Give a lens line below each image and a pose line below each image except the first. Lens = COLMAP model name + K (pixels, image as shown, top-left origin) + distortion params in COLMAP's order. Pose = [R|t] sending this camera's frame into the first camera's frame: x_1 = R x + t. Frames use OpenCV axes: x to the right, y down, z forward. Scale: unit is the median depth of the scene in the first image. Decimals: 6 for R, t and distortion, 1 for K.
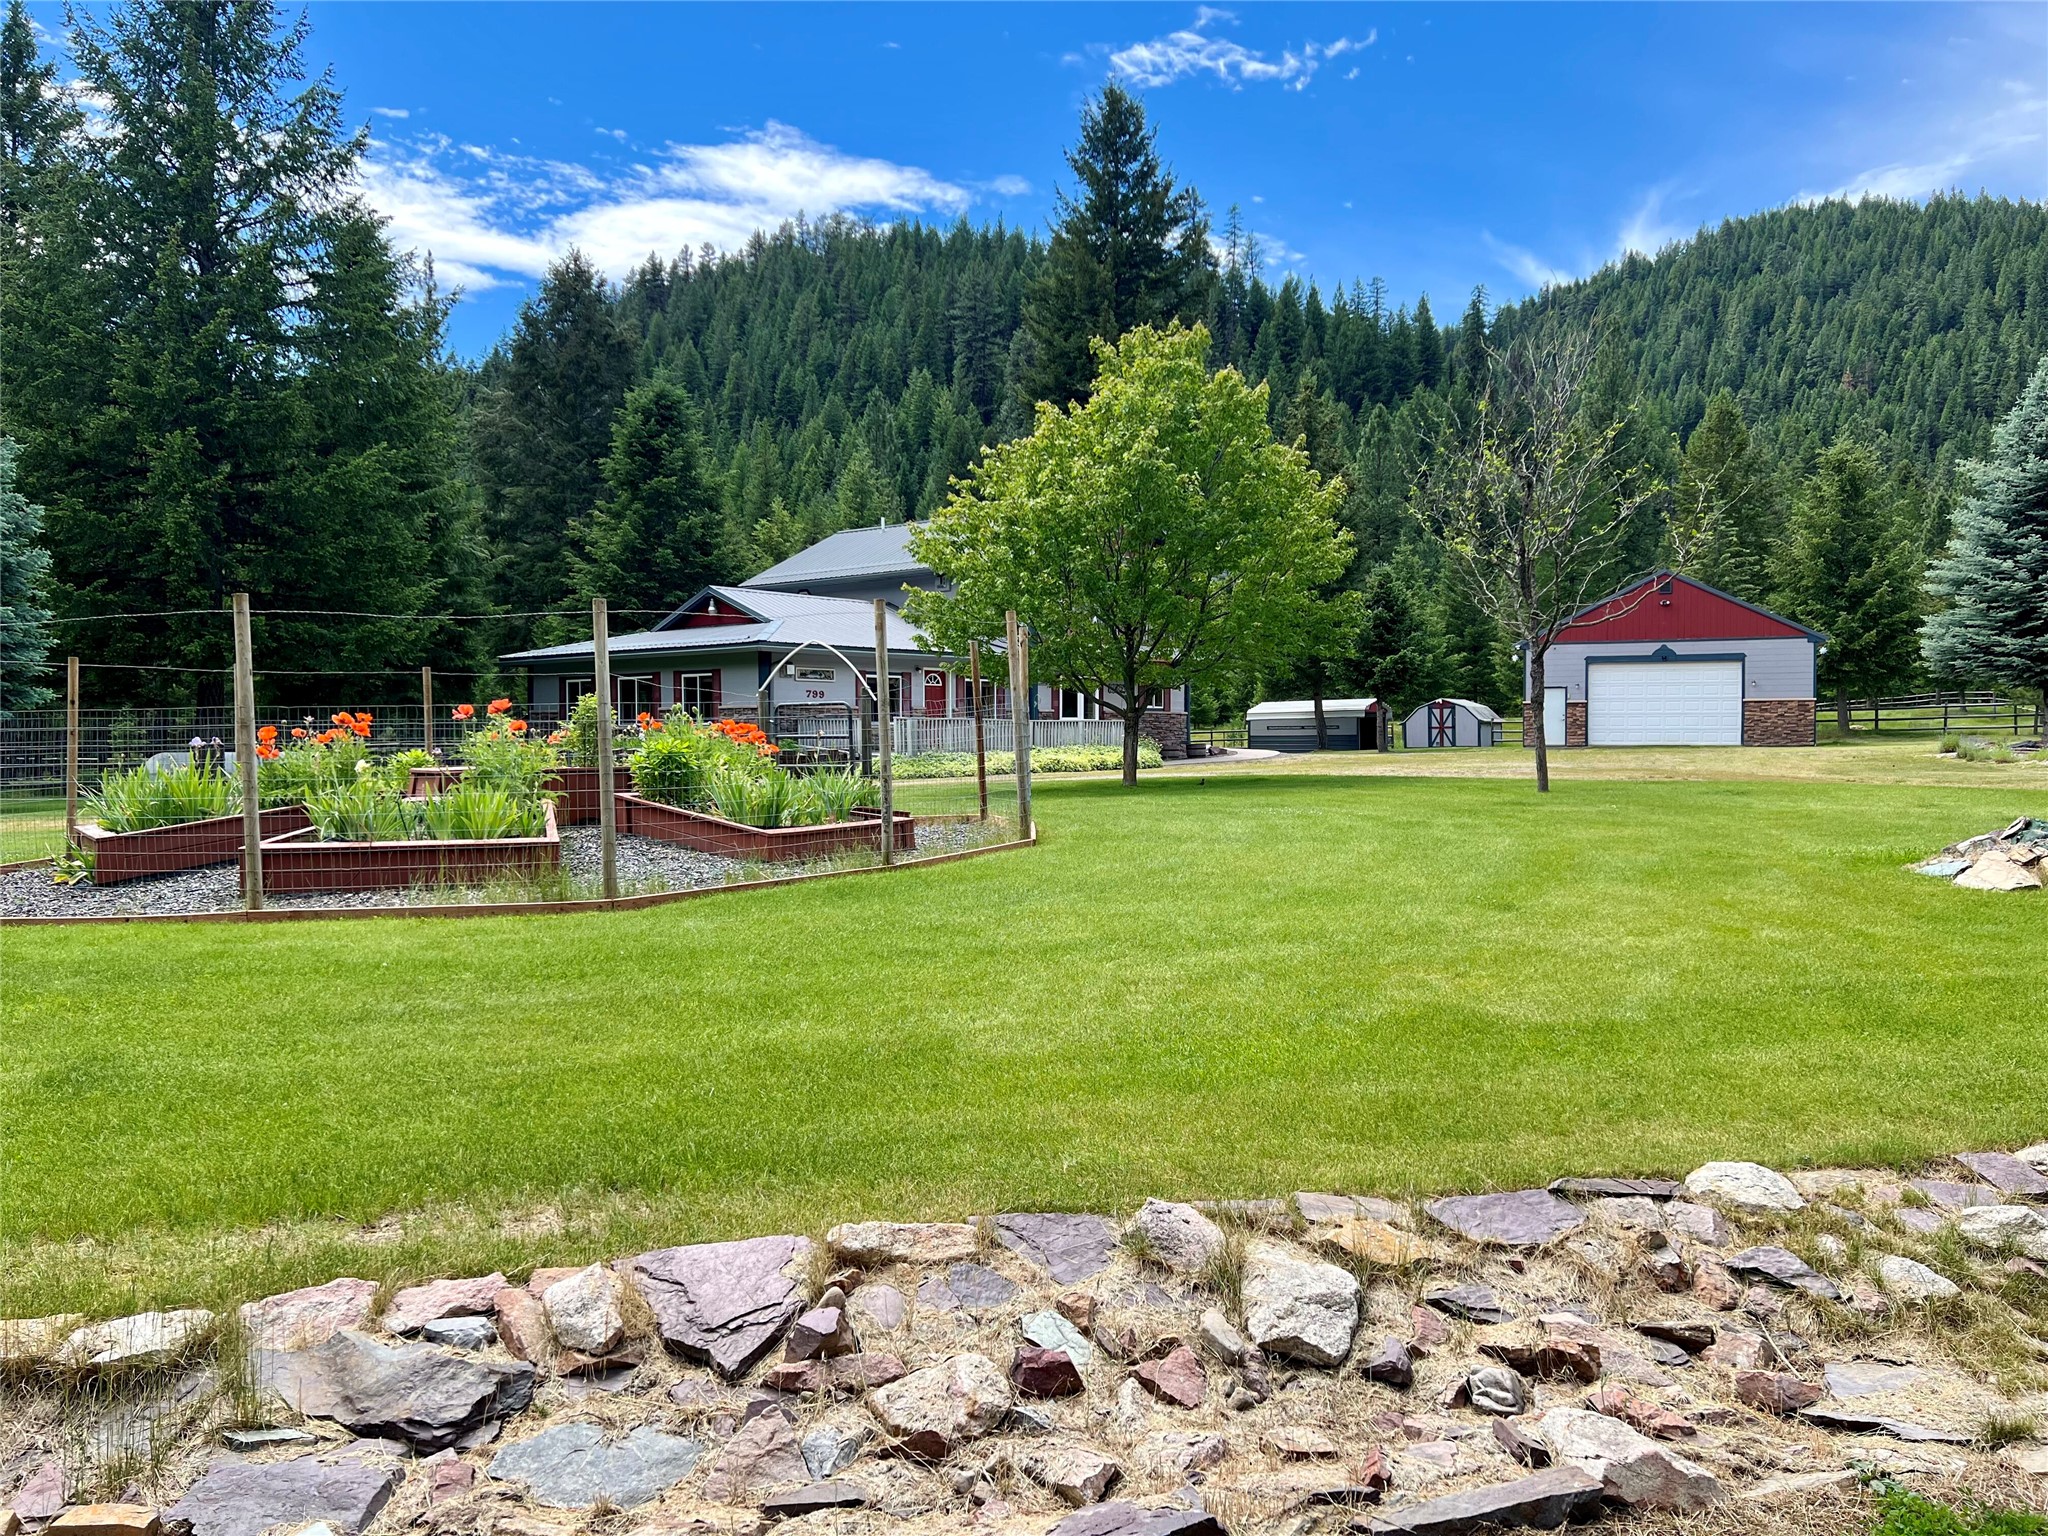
lens RADIAL K [[1541.2, 0, 1026.2], [0, 1541.2, 768.7], [0, 0, 1]] dist [0.037317, -0.003884]
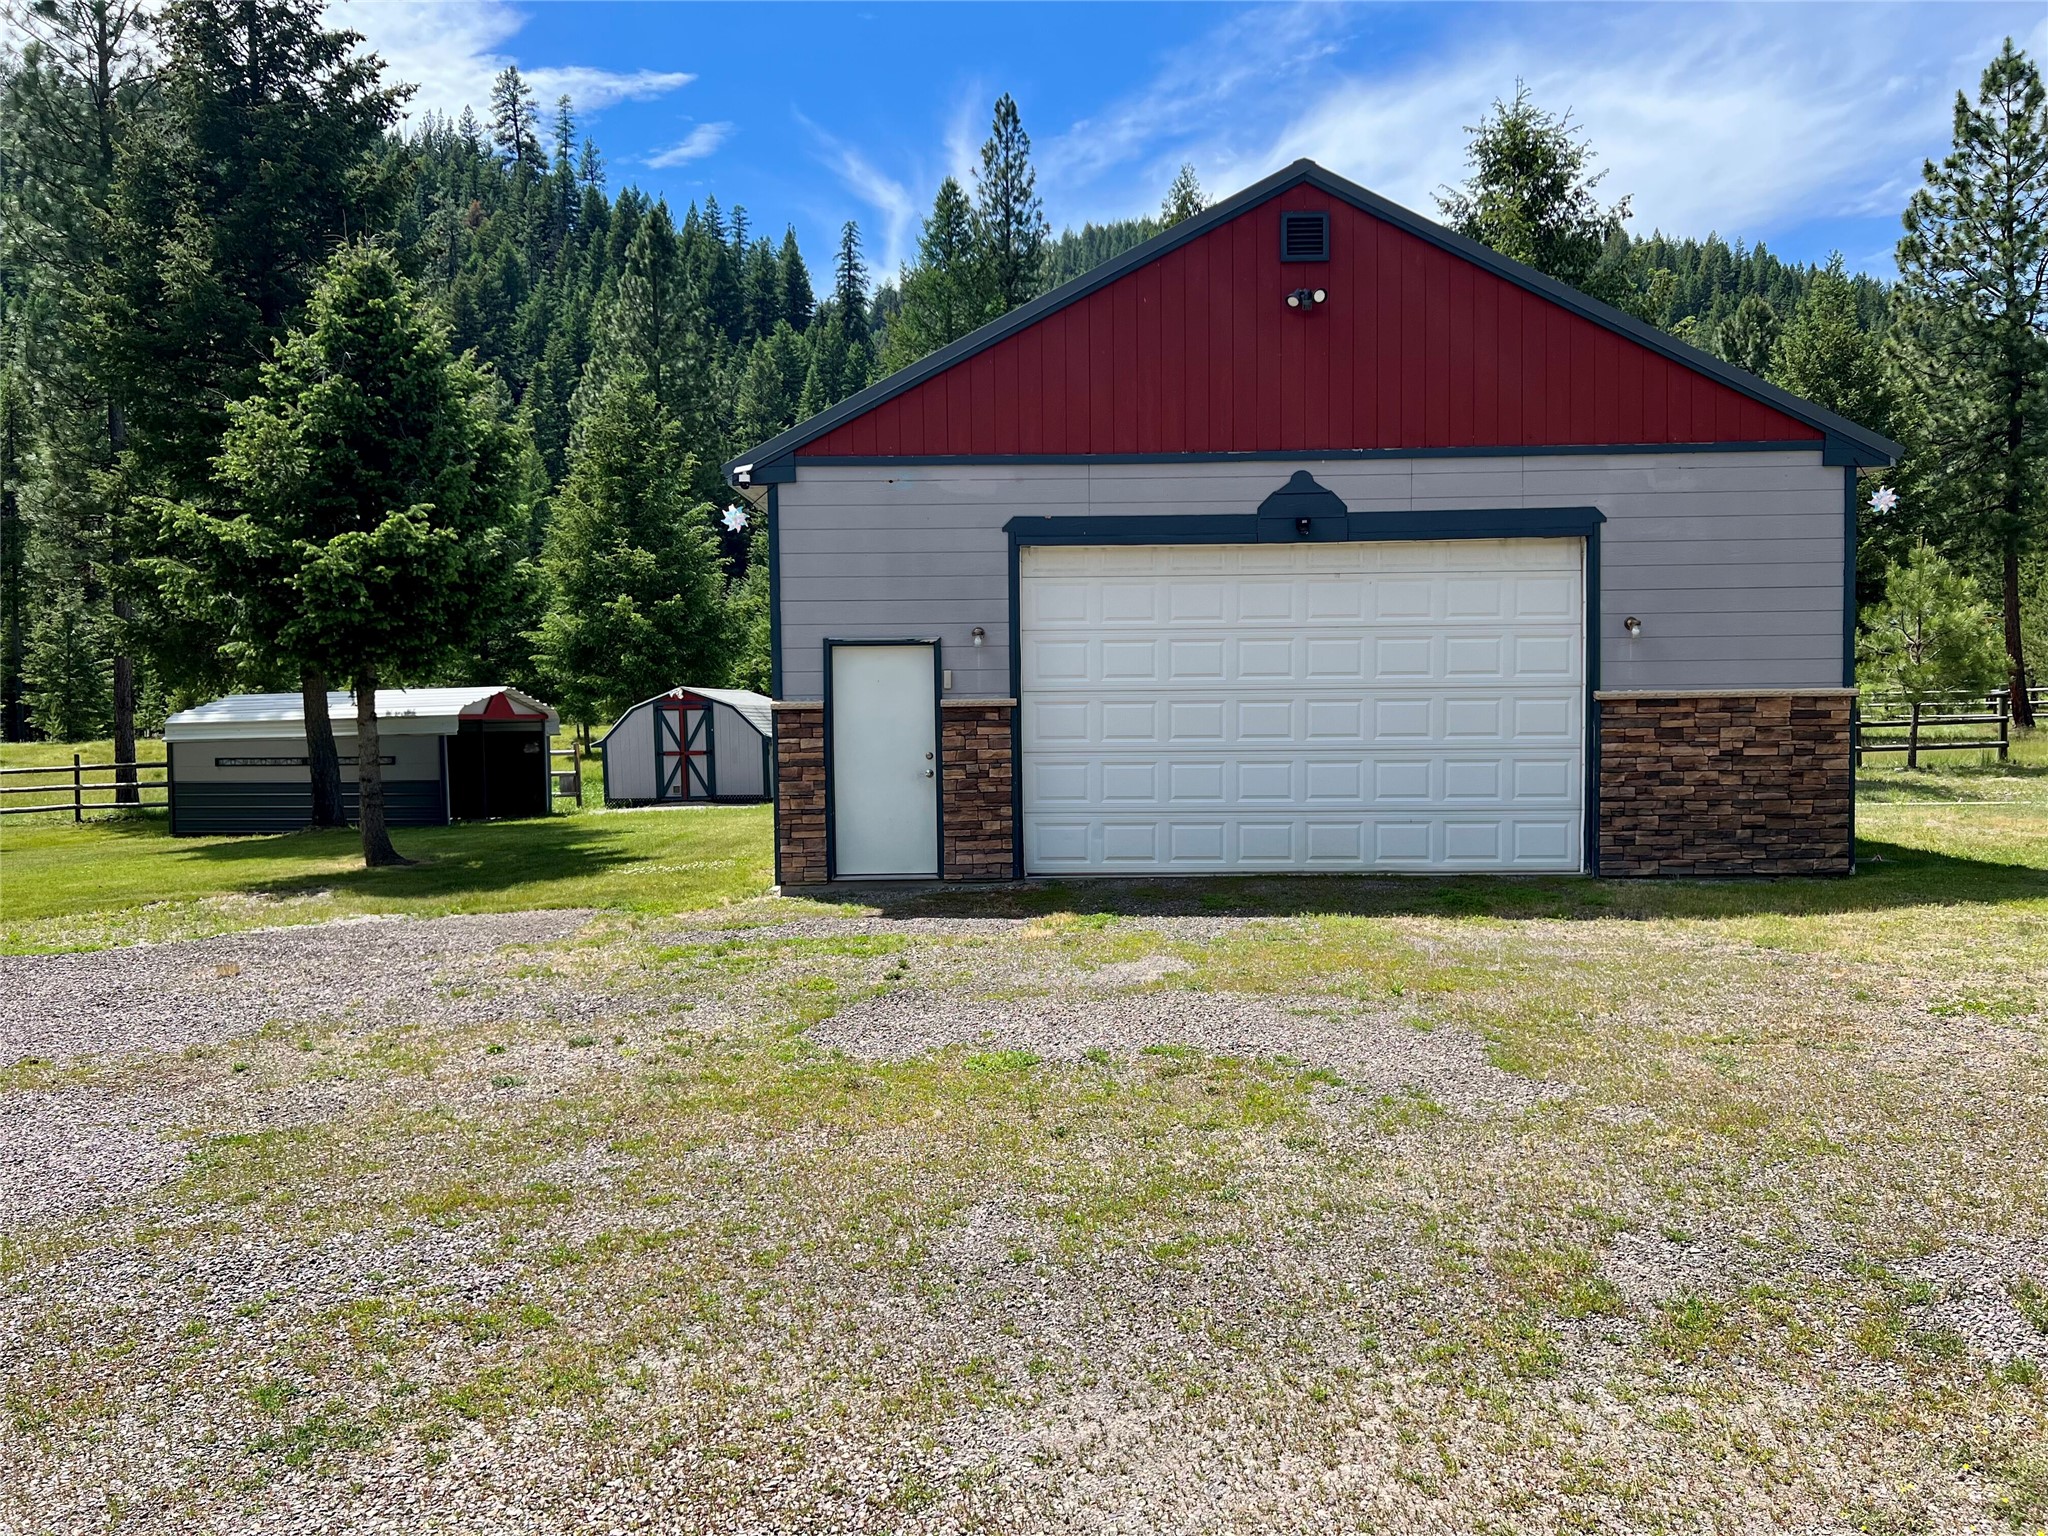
lens RADIAL K [[1541.2, 0, 1033.6], [0, 1541.2, 779.5], [0, 0, 1]] dist [0.037317, -0.003884]
pose [[0.925908, -0.020474, 0.377193, 0.194440], [0.015441, 0.999747, 0.016362, -0.024731], [-0.377432, -0.009325, 0.925990, 0.552063]]
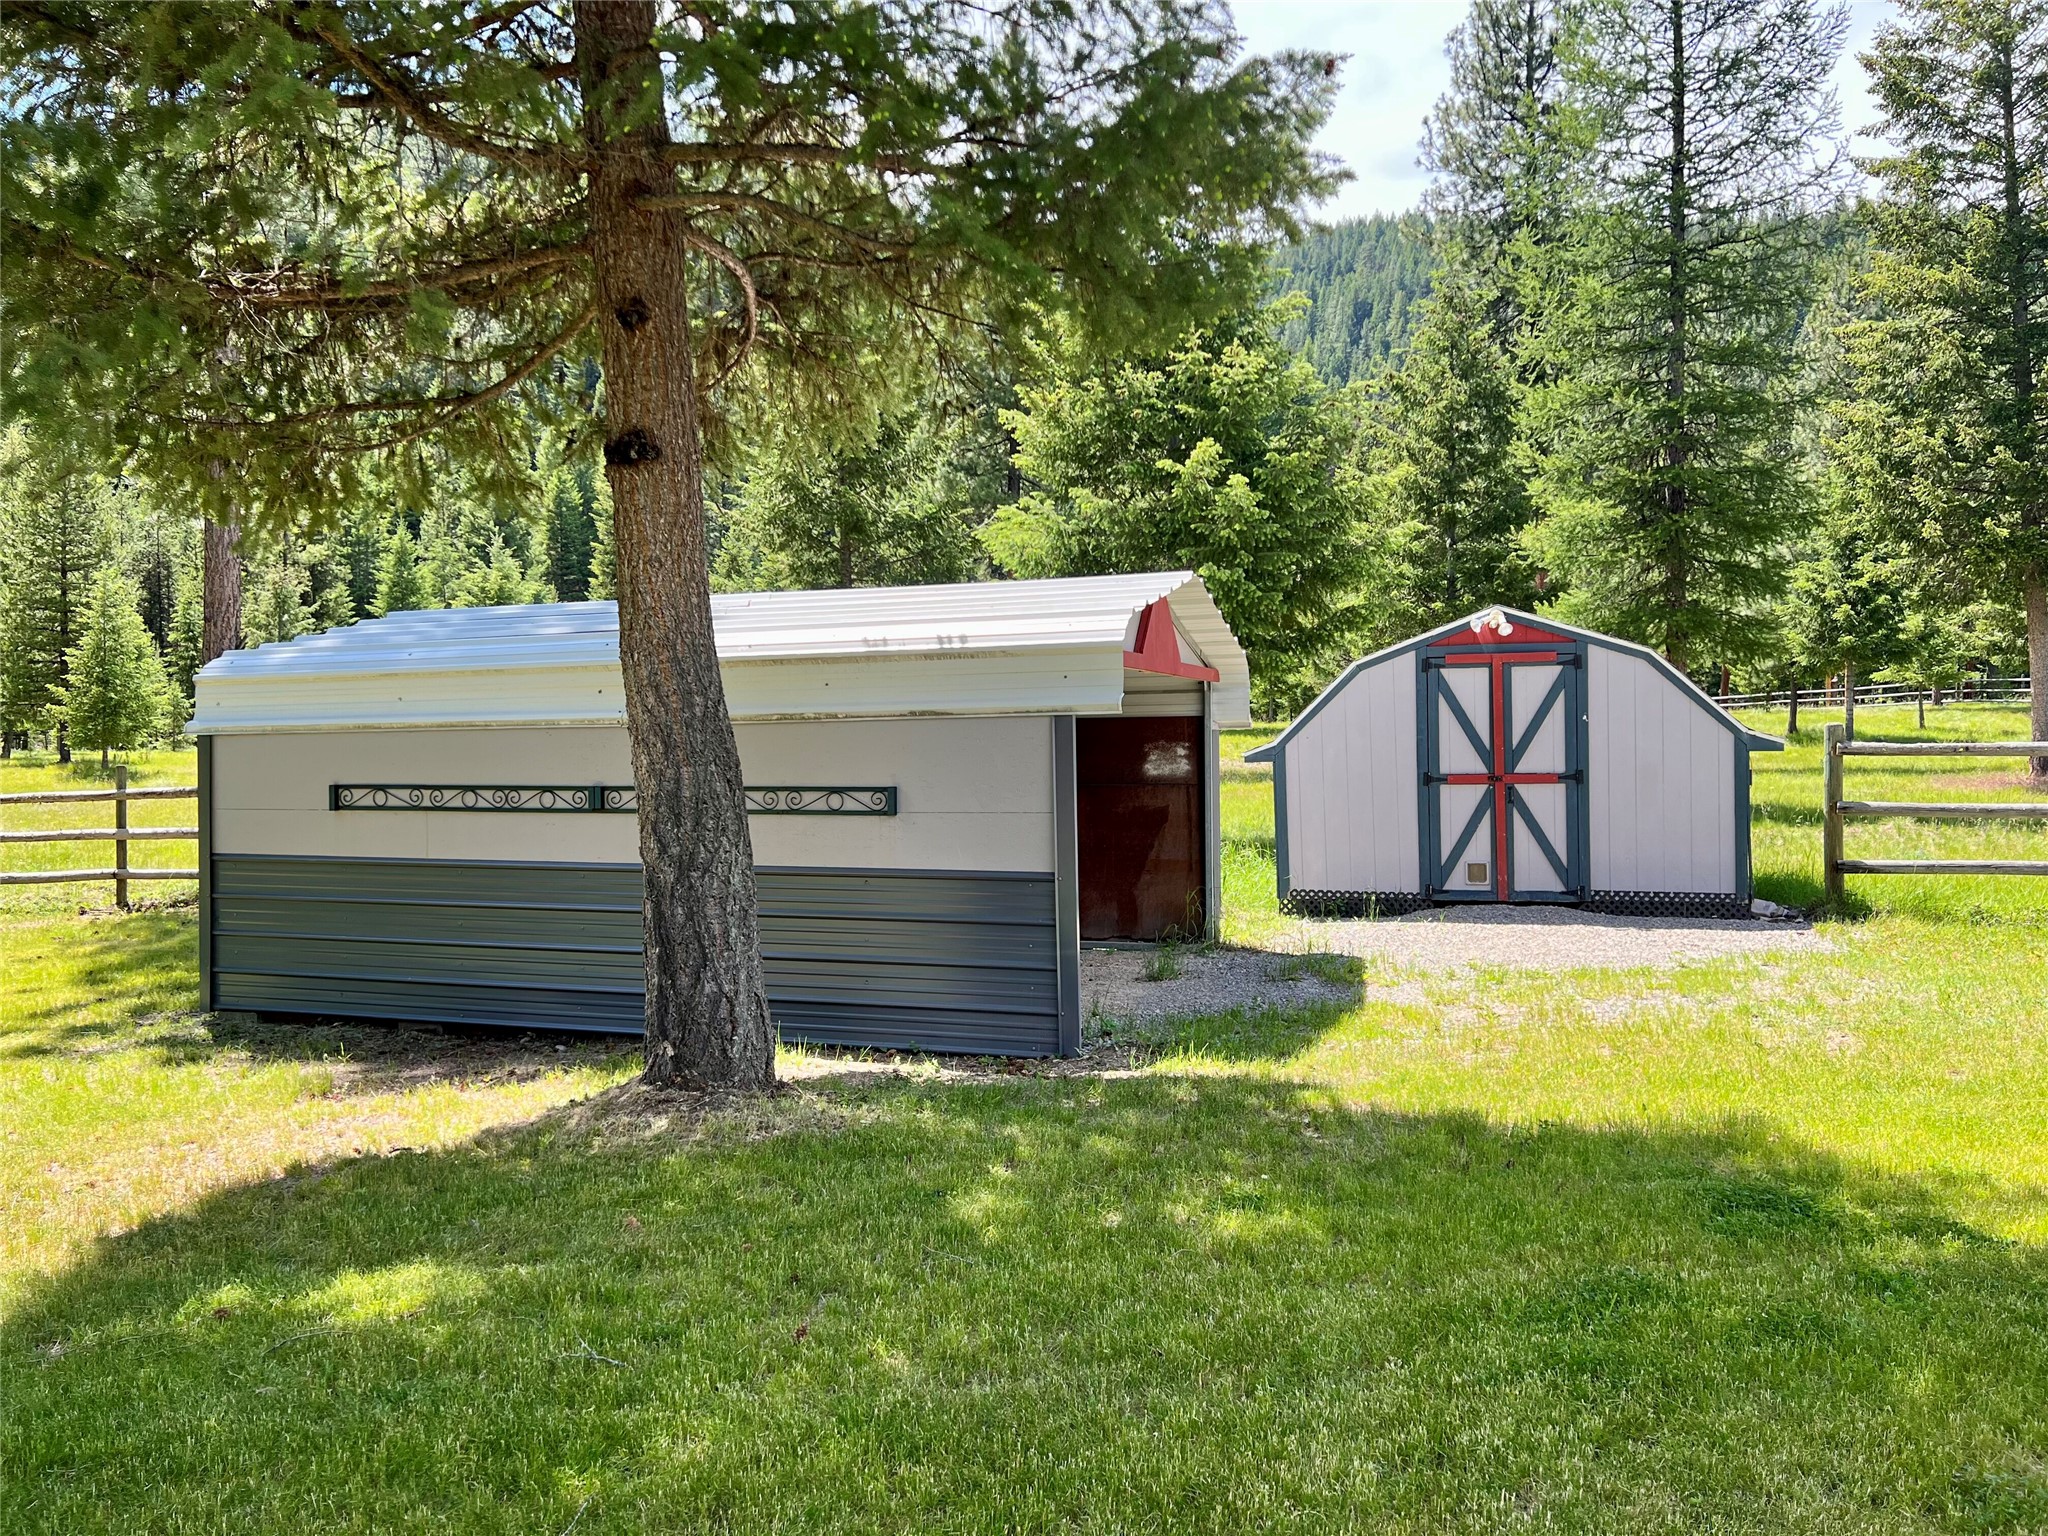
lens RADIAL K [[1541.2, 0, 1019.8], [0, 1541.2, 761.2], [0, 0, 1]] dist [0.037317, -0.003884]
pose [[0.968117, -0.003085, 0.250478, 0.174611], [0.005426, 0.999948, -0.008655, -0.027282], [-0.250438, 0.009738, 0.968084, 0.848916]]
